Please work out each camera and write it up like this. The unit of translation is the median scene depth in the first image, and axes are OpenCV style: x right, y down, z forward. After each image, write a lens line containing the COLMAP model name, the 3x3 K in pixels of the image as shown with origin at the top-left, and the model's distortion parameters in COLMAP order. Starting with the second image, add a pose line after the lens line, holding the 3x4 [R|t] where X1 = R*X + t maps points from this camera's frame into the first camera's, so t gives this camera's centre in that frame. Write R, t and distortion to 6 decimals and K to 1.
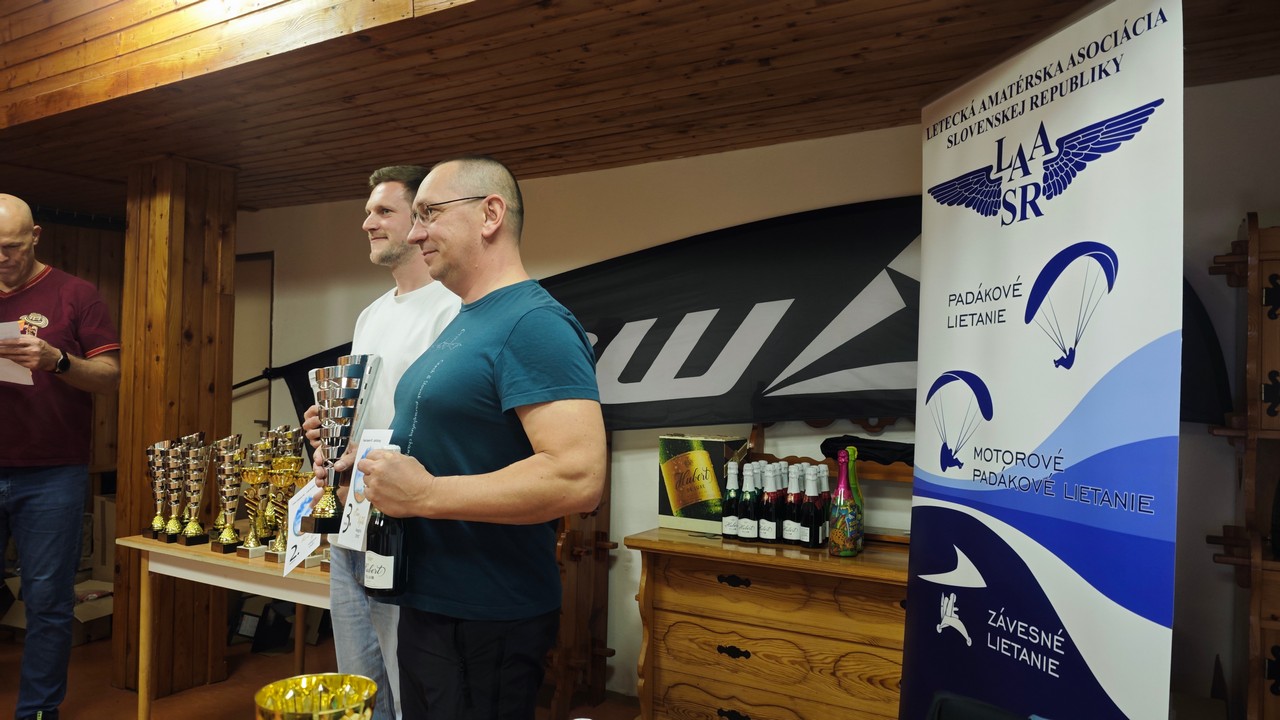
lens RADIAL K [[884.8, 0, 622.5], [0, 884.8, 358.3], [0, 0, 1]] dist [0.055729, -0.107970]
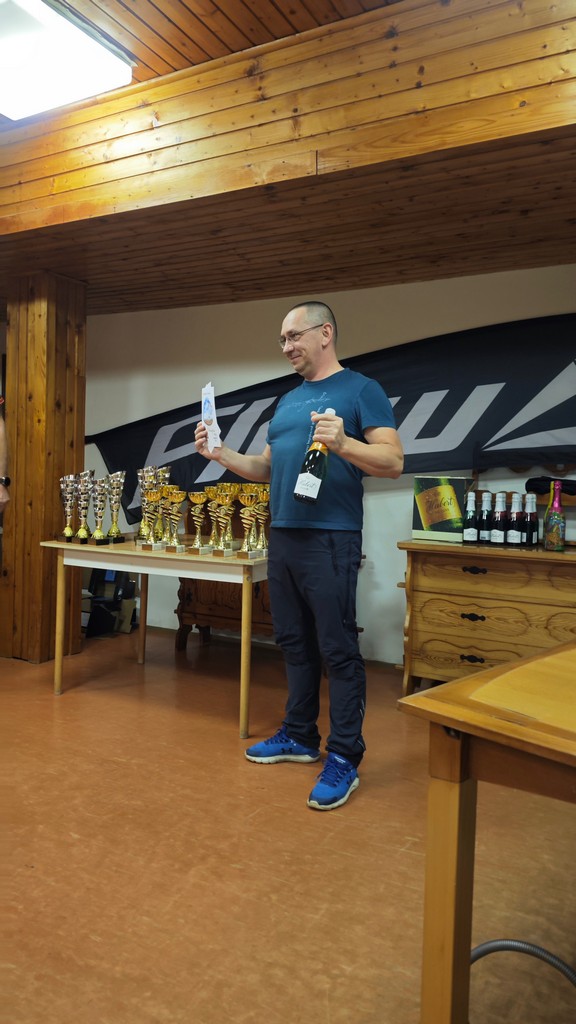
lens RADIAL K [[707.6, 0, 267.6], [0, 707.6, 502.7], [0, 0, 1]] dist [0.053063, -0.106154]
pose [[0.998807, 0.009866, 0.047816, -0.288210], [-0.012907, 0.997885, 0.063703, 0.069013], [-0.047086, -0.064244, 0.996823, -0.167428]]
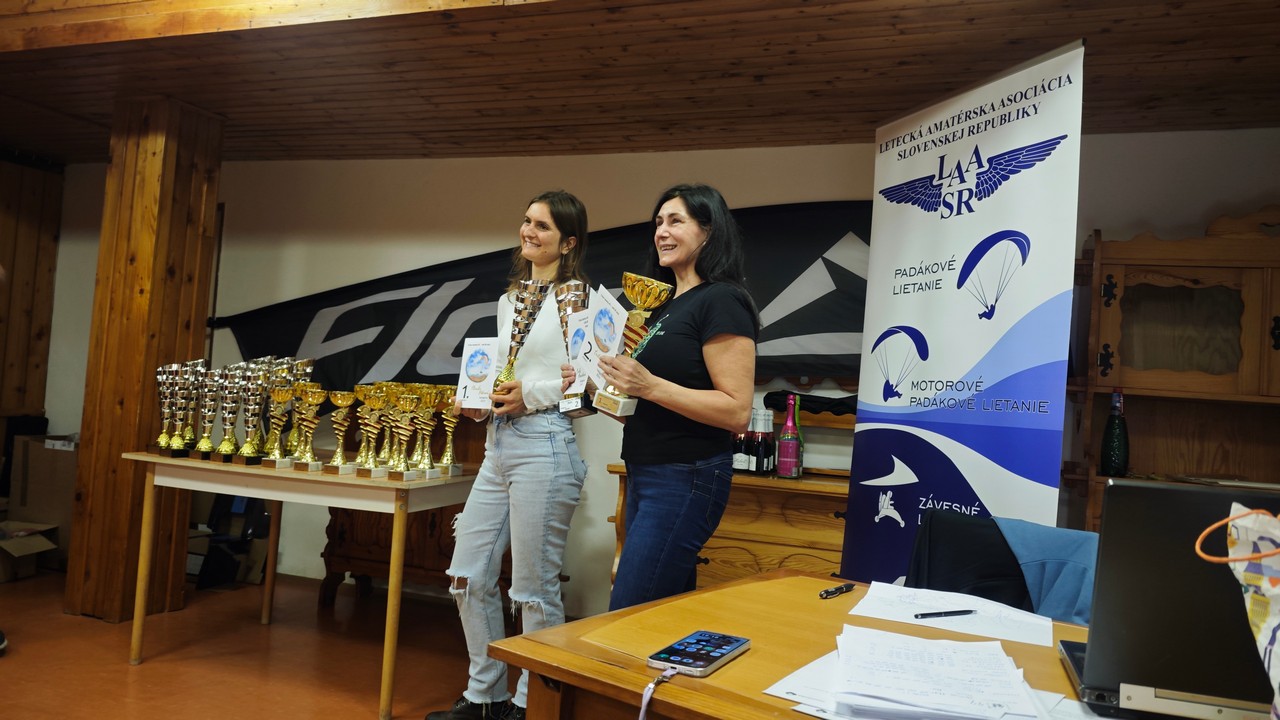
lens RADIAL K [[887.8, 0, 657.3], [0, 887.8, 360.3], [0, 0, 1]] dist [0.043217, -0.084882]
pose [[0.975239, 0.057634, 0.213514, -0.205387], [-0.055386, 0.998329, -0.016499, 0.084545], [-0.214108, 0.004265, 0.976801, -0.178148]]
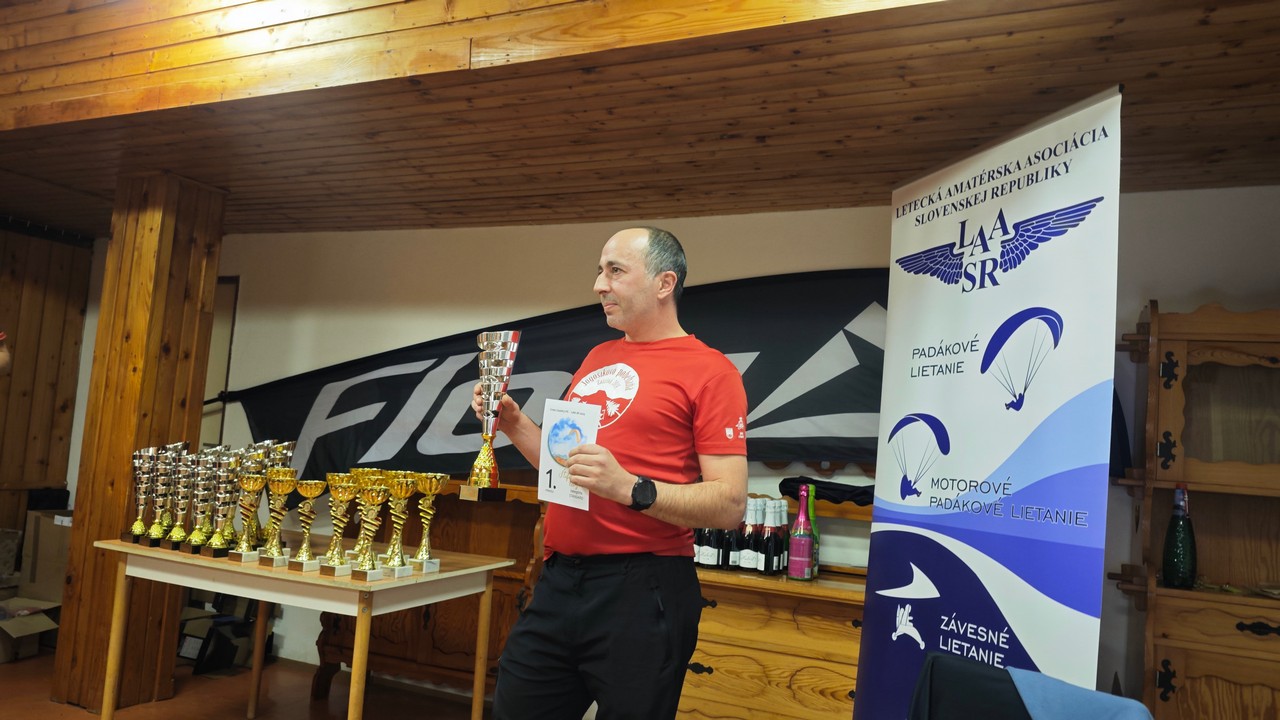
lens RADIAL K [[884.5, 0, 640.6], [0, 884.5, 373.6], [0, 0, 1]] dist [0.053063, -0.106154]
pose [[0.990066, 0.066130, 0.124083, -0.105866], [-0.058936, 0.996409, -0.060784, 0.042808], [-0.127657, 0.052867, 0.990408, -0.089791]]
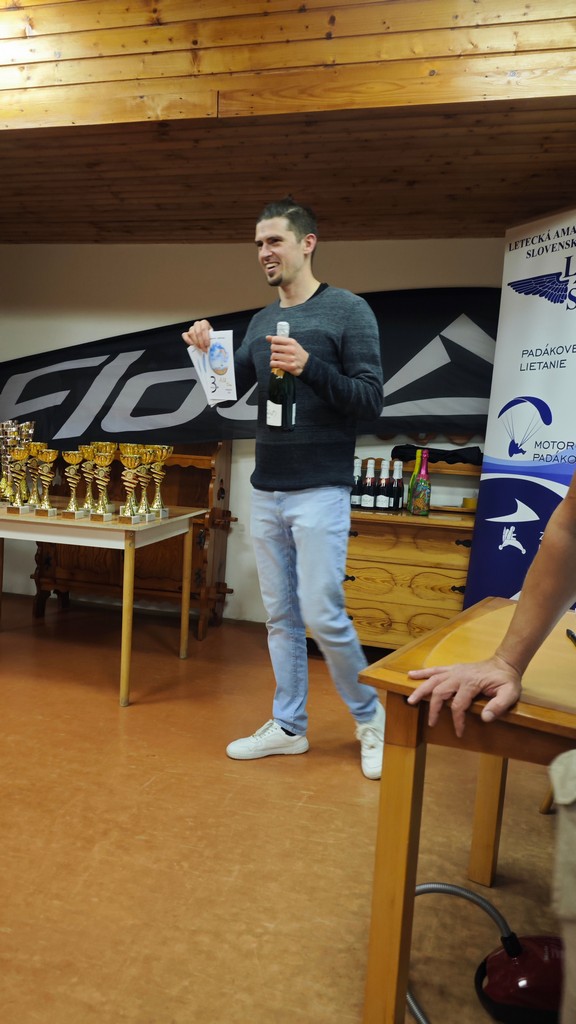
lens RADIAL K [[711.1, 0, 275.0], [0, 711.1, 516.3], [0, 0, 1]] dist [0.049793, -0.091581]
pose [[0.956429, 0.009018, 0.291824, -0.368443], [-0.050728, 0.989453, 0.135679, 0.061622], [-0.287523, -0.144571, 0.946800, -0.138073]]
